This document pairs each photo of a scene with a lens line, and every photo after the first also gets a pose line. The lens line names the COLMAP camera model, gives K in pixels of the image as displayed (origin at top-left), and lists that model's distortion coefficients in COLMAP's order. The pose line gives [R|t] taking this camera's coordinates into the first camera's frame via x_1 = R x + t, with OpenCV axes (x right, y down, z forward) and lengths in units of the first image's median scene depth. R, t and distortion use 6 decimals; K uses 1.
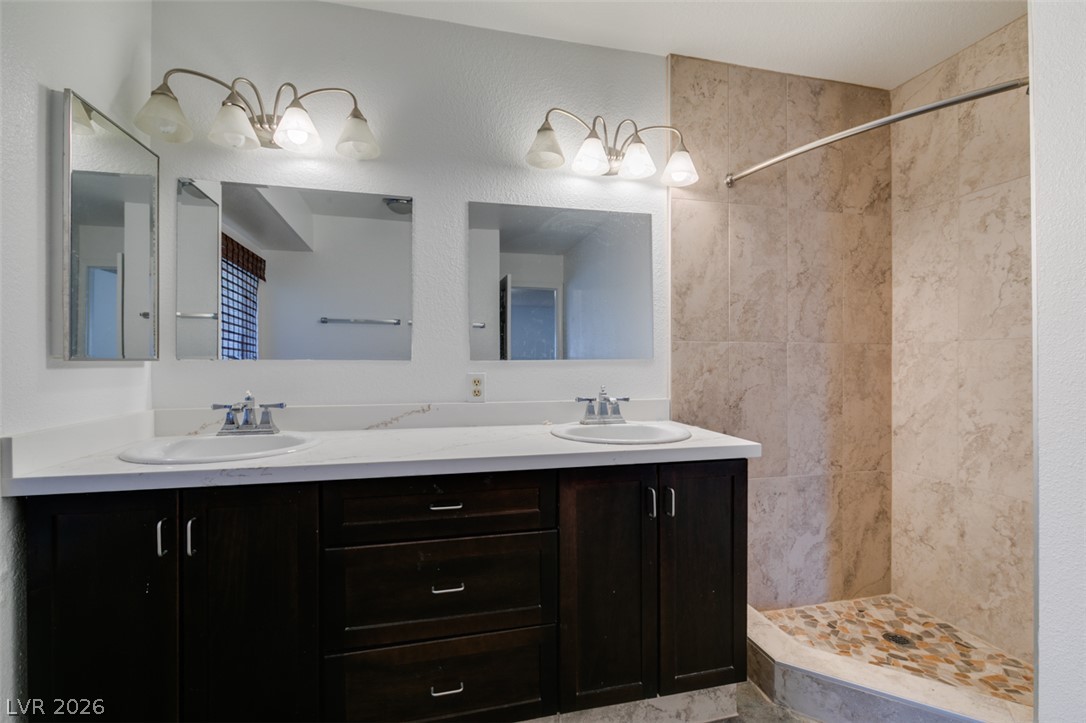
lens RADIAL K [[495.8, 0, 540.9], [0, 495.8, 359.9], [0, 0, 1]] dist [0.009659, 0.000609]
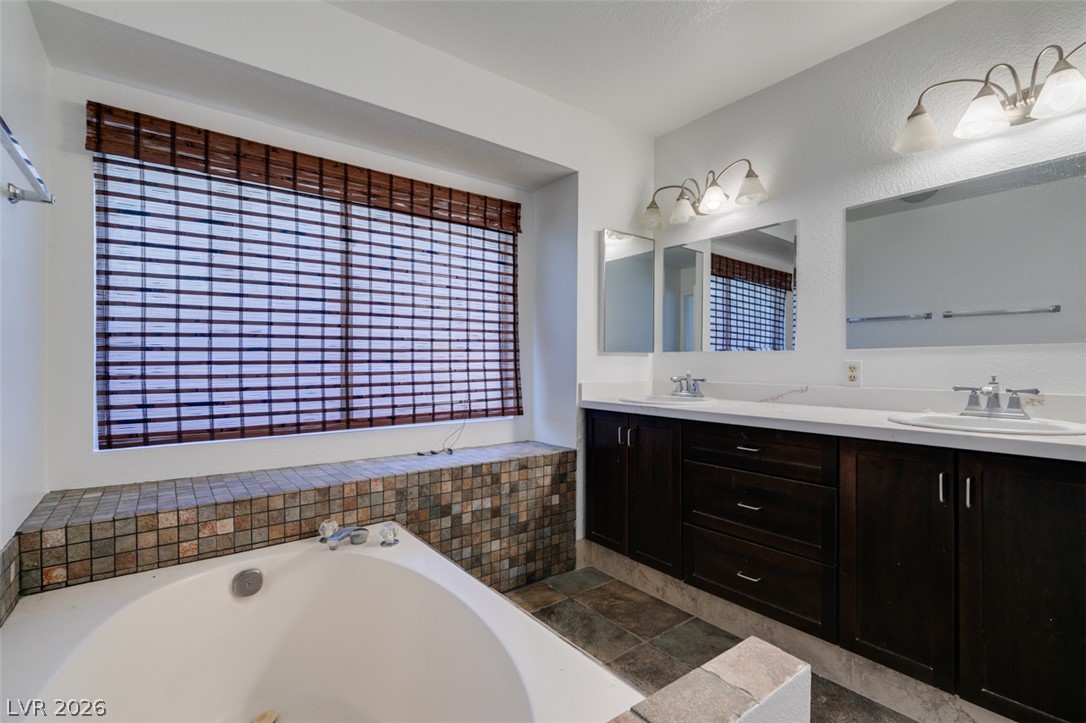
lens RADIAL K [[495.8, 0, 542.3], [0, 495.8, 362.6], [0, 0, 1]] dist [0.009659, 0.000609]
pose [[0.403459, -0.001097, -0.914997, 0.679472], [-0.000424, 0.999999, -0.001386, 0.037292], [0.914997, 0.000947, 0.403459, -0.092858]]
